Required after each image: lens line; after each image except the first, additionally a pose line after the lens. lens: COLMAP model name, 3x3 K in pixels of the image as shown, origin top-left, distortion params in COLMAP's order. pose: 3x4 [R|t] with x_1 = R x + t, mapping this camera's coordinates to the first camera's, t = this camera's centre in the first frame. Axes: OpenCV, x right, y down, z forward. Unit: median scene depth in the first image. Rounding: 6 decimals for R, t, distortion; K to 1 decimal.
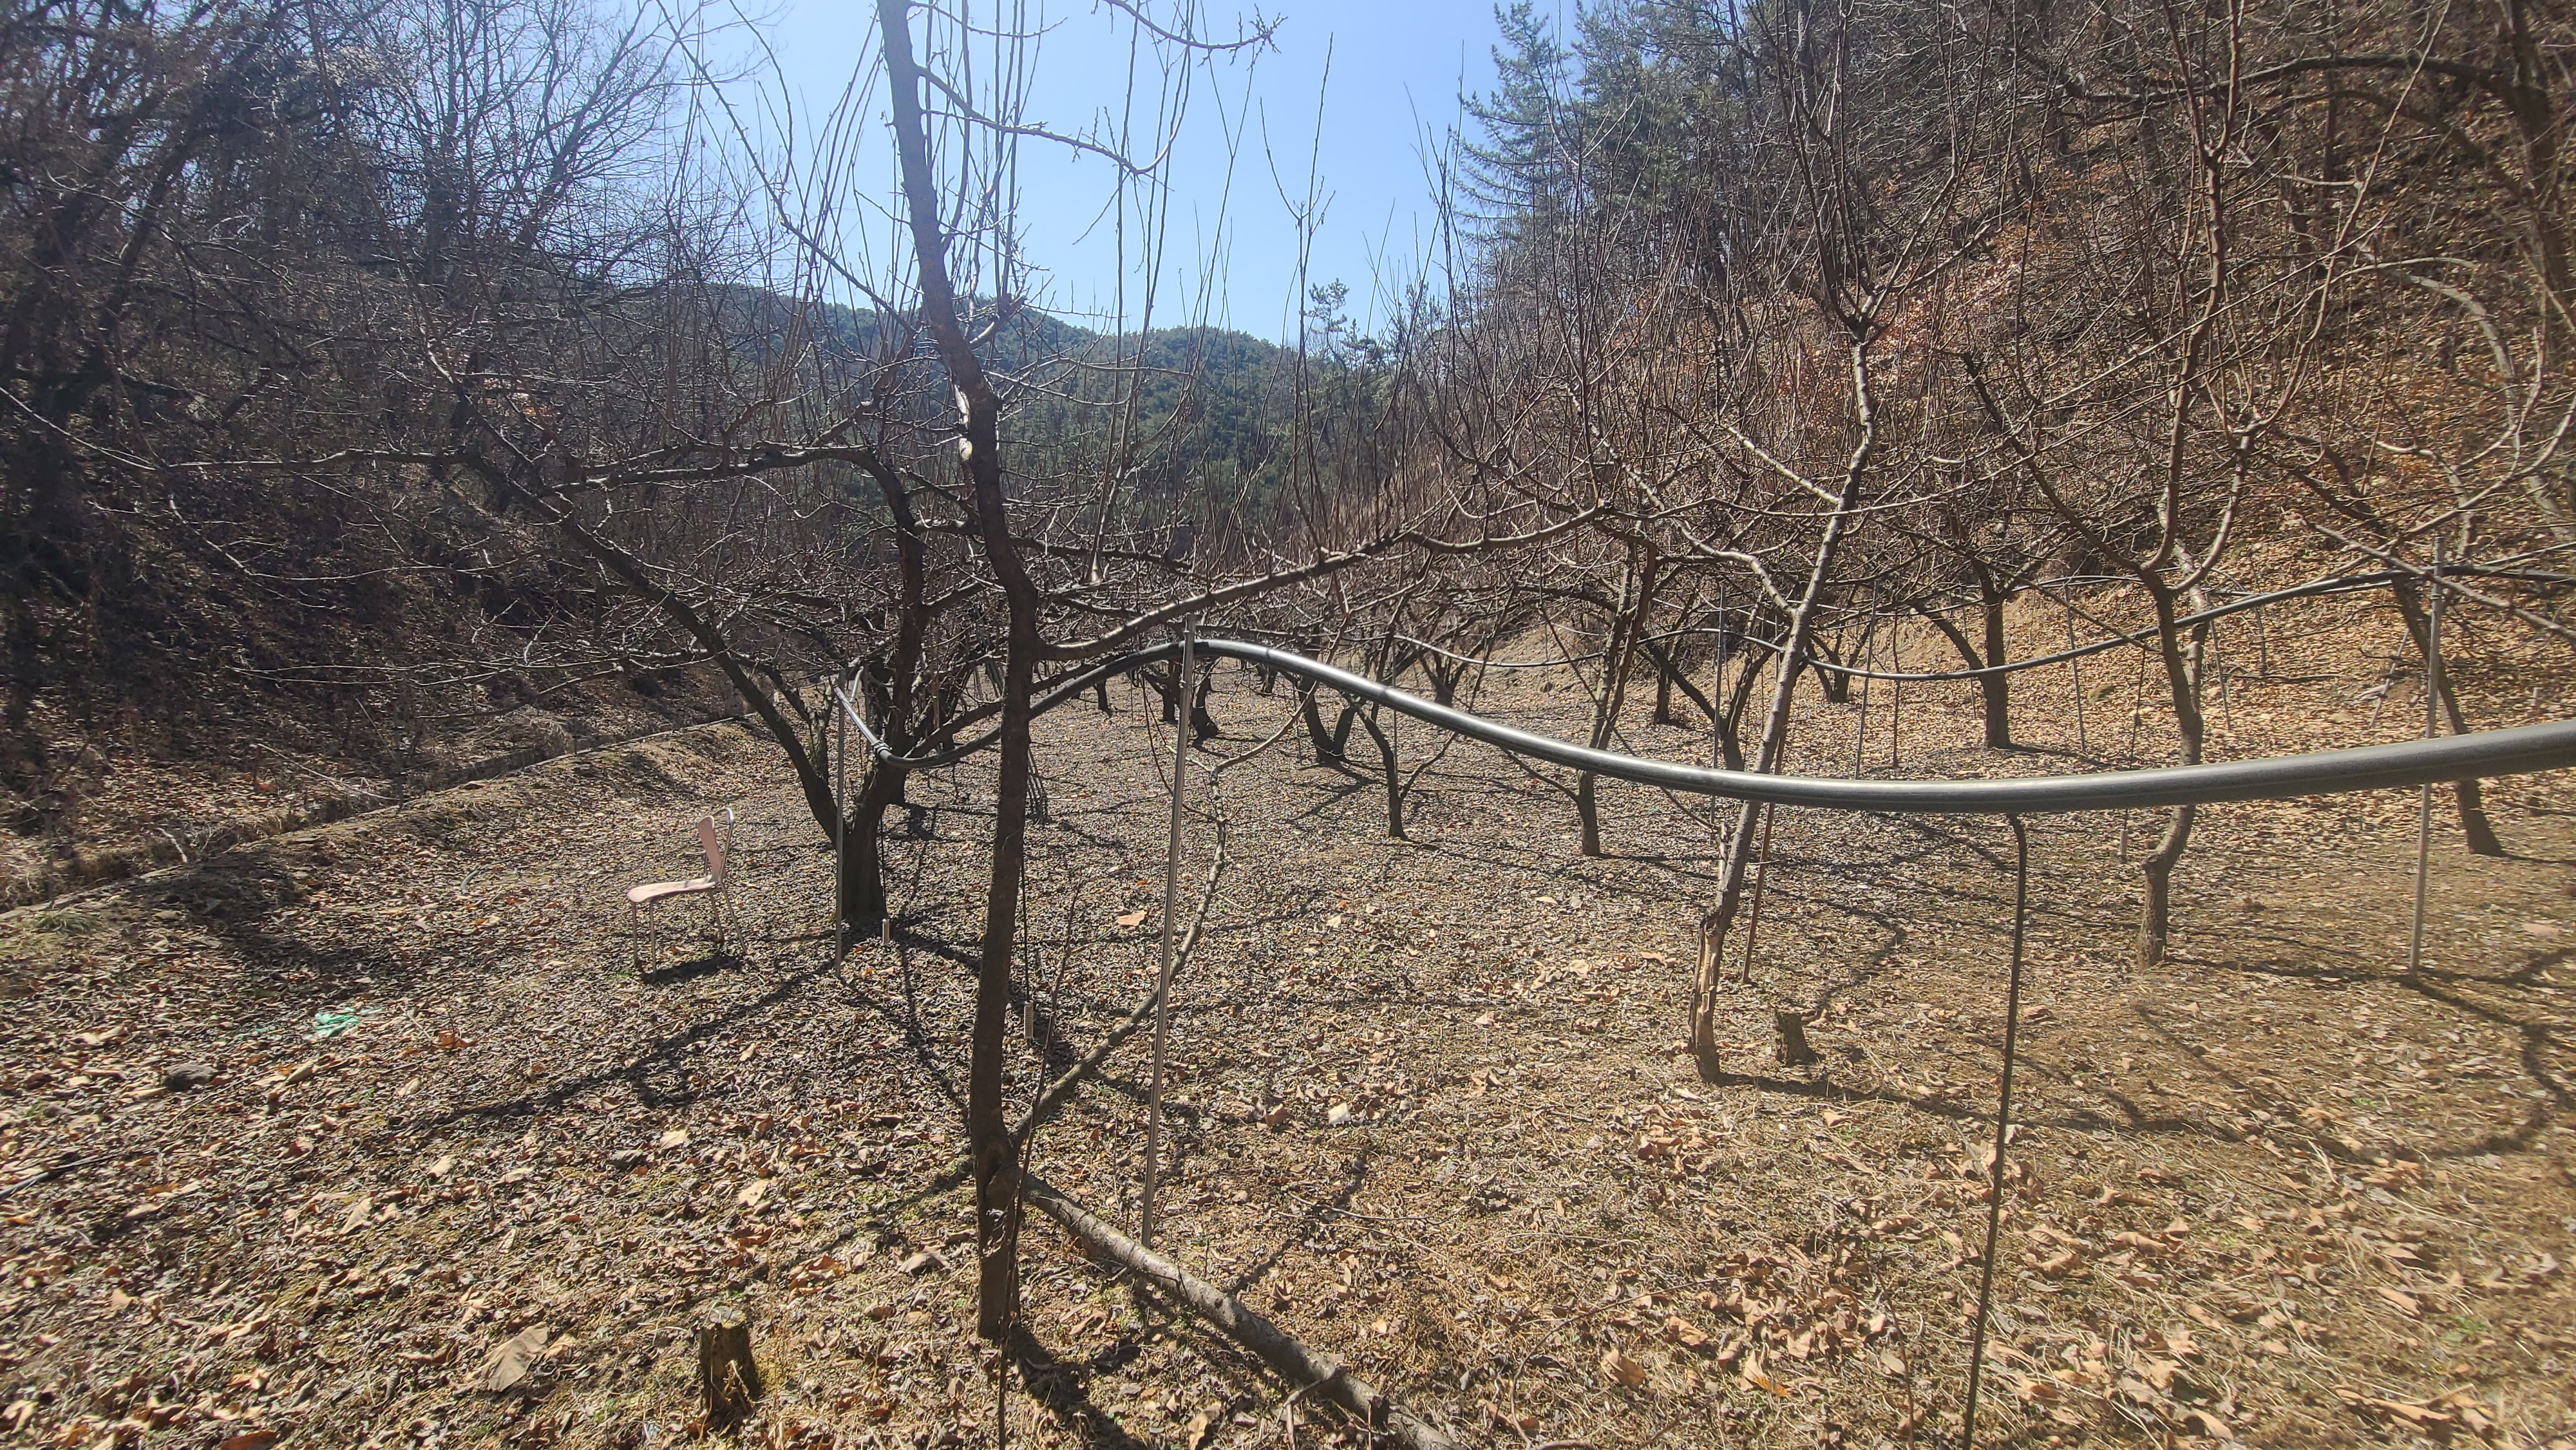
lens RADIAL K [[1040.7, 0, 1288.0], [0, 1040.7, 725.0], [0, 0, 1]] dist [0.063818, -0.034272]
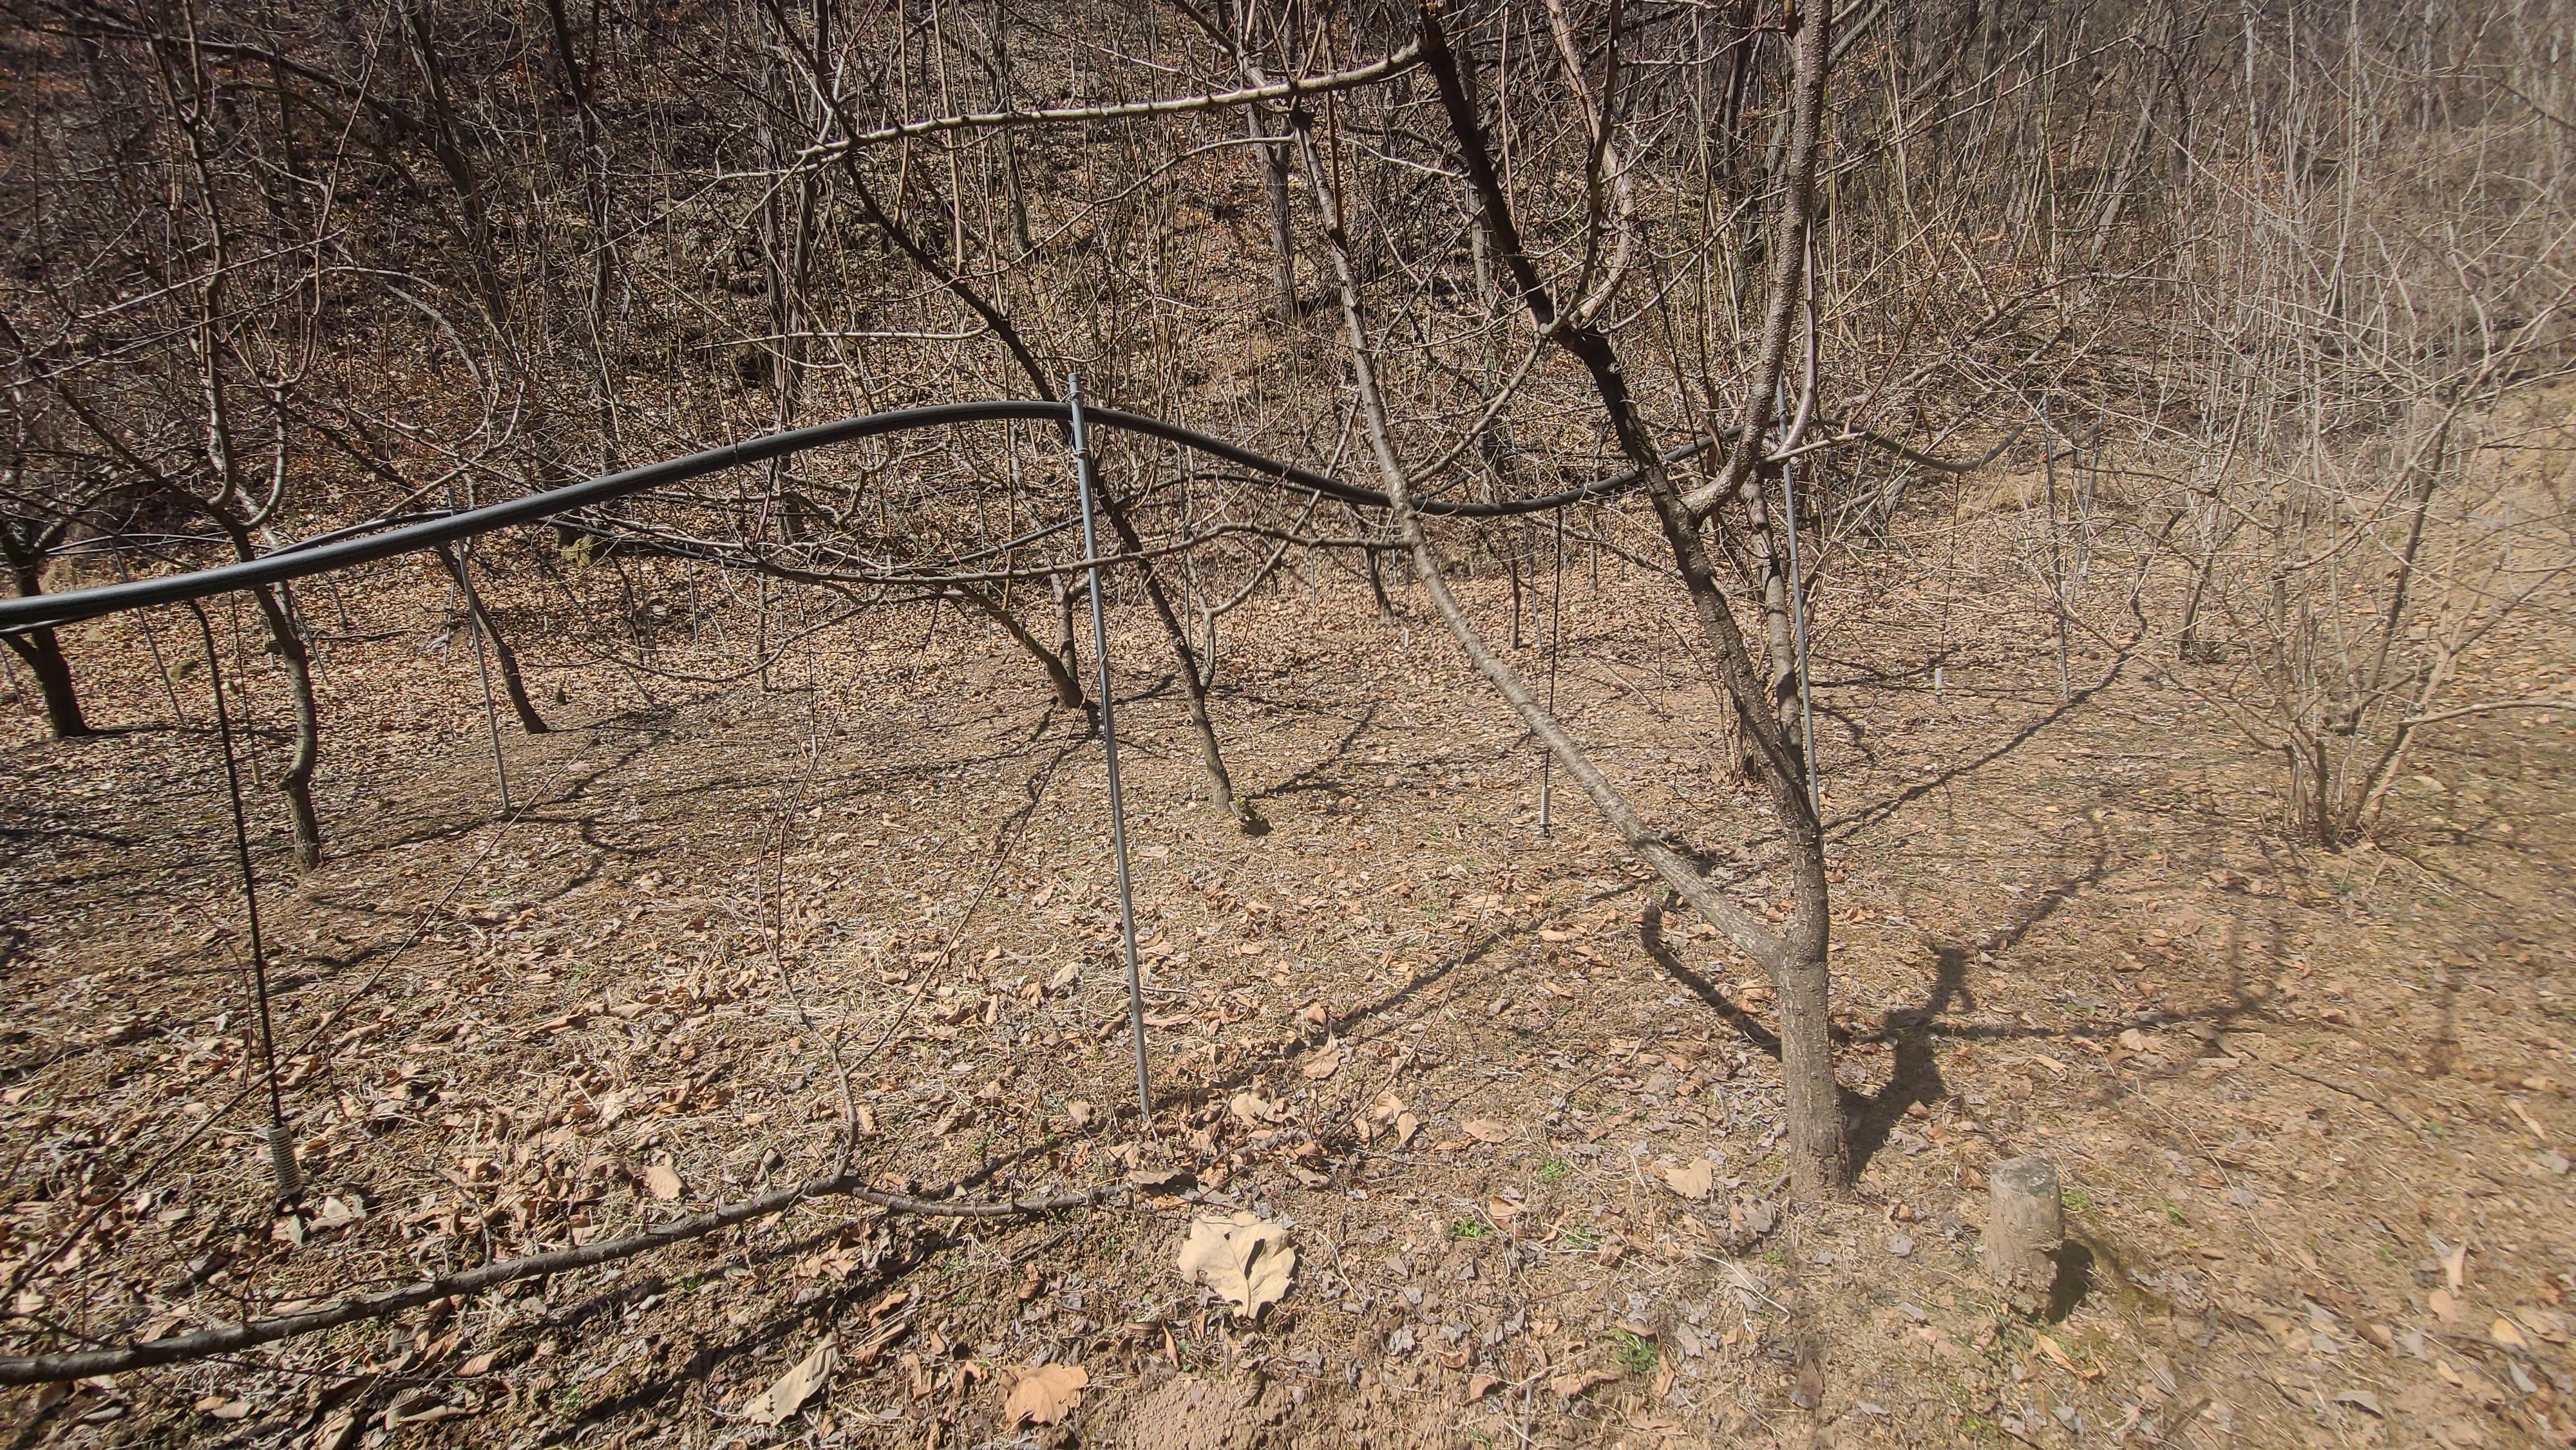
lens RADIAL K [[1079.1, 0, 1280.6], [0, 1079.1, 702.9], [0, 0, 1]] dist [-0.006125, 0.000333]
pose [[0.113142, -0.137276, 0.984050, -0.141539], [0.143854, 0.982237, 0.120483, 0.069497], [-0.983110, 0.127928, 0.130880, -0.140678]]
